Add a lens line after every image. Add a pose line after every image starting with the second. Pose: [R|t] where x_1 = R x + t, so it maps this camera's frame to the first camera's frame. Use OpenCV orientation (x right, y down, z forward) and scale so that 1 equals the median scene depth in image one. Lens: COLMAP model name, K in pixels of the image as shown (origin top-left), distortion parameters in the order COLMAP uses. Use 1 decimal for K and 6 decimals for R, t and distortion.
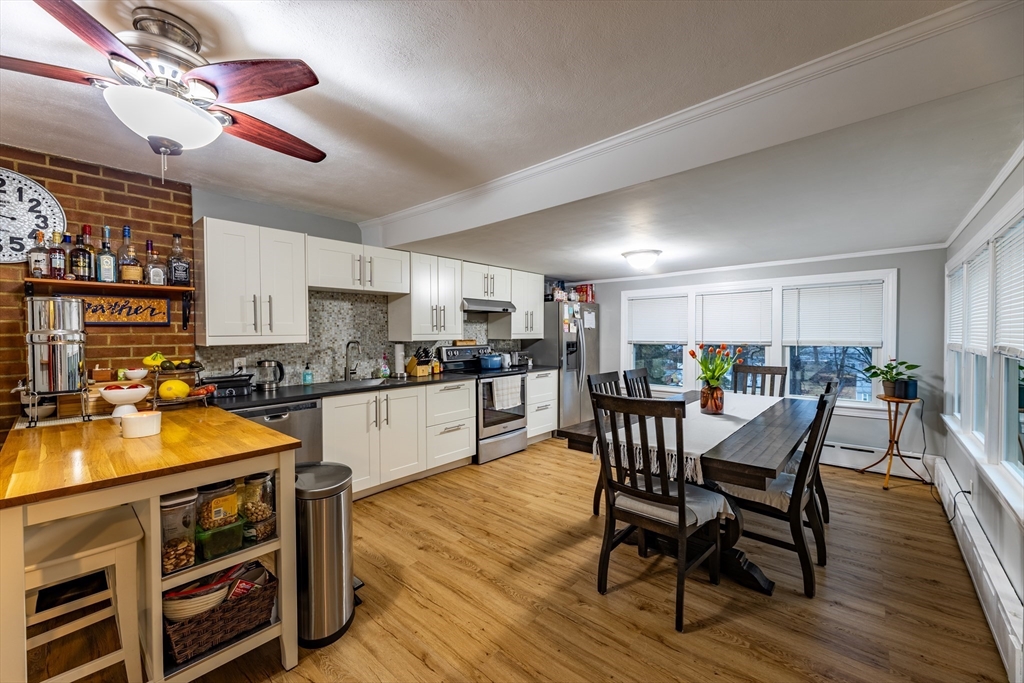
lens RADIAL K [[410.5, 0, 510.5], [0, 410.5, 343.2], [0, 0, 1]] dist [-0.003976, -0.000331]
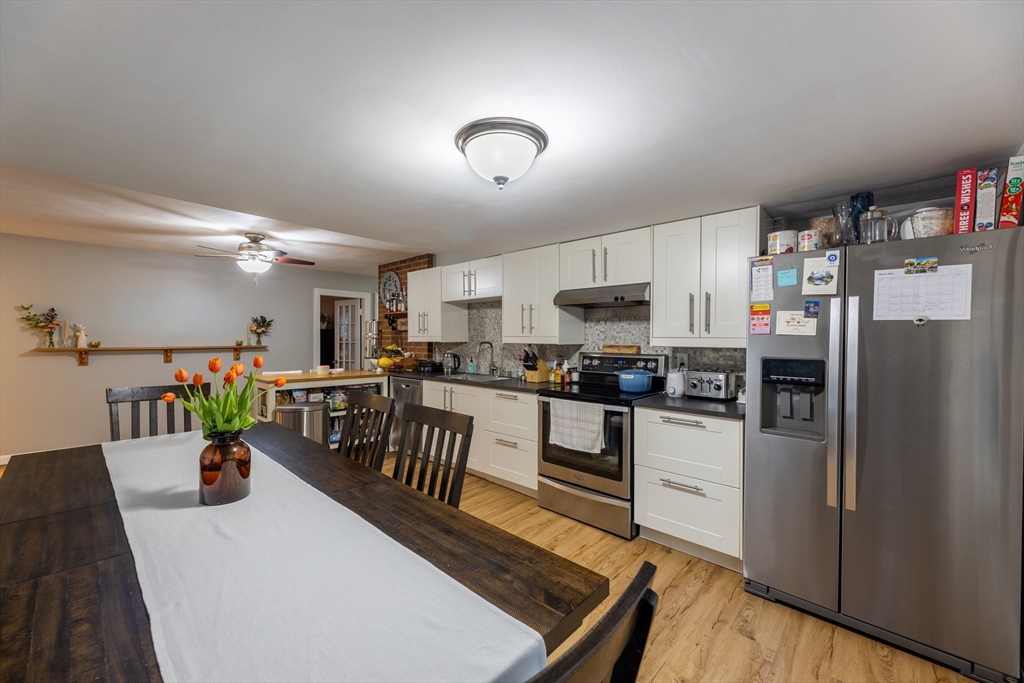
lens RADIAL K [[410.5, 0, 510.3], [0, 410.5, 336.3], [0, 0, 1]] dist [-0.003976, -0.000331]
pose [[-0.037498, 0.009758, -0.999249, 0.699331], [-0.021942, 0.999703, 0.010585, -0.030808], [0.999056, 0.022323, -0.037272, 0.971528]]
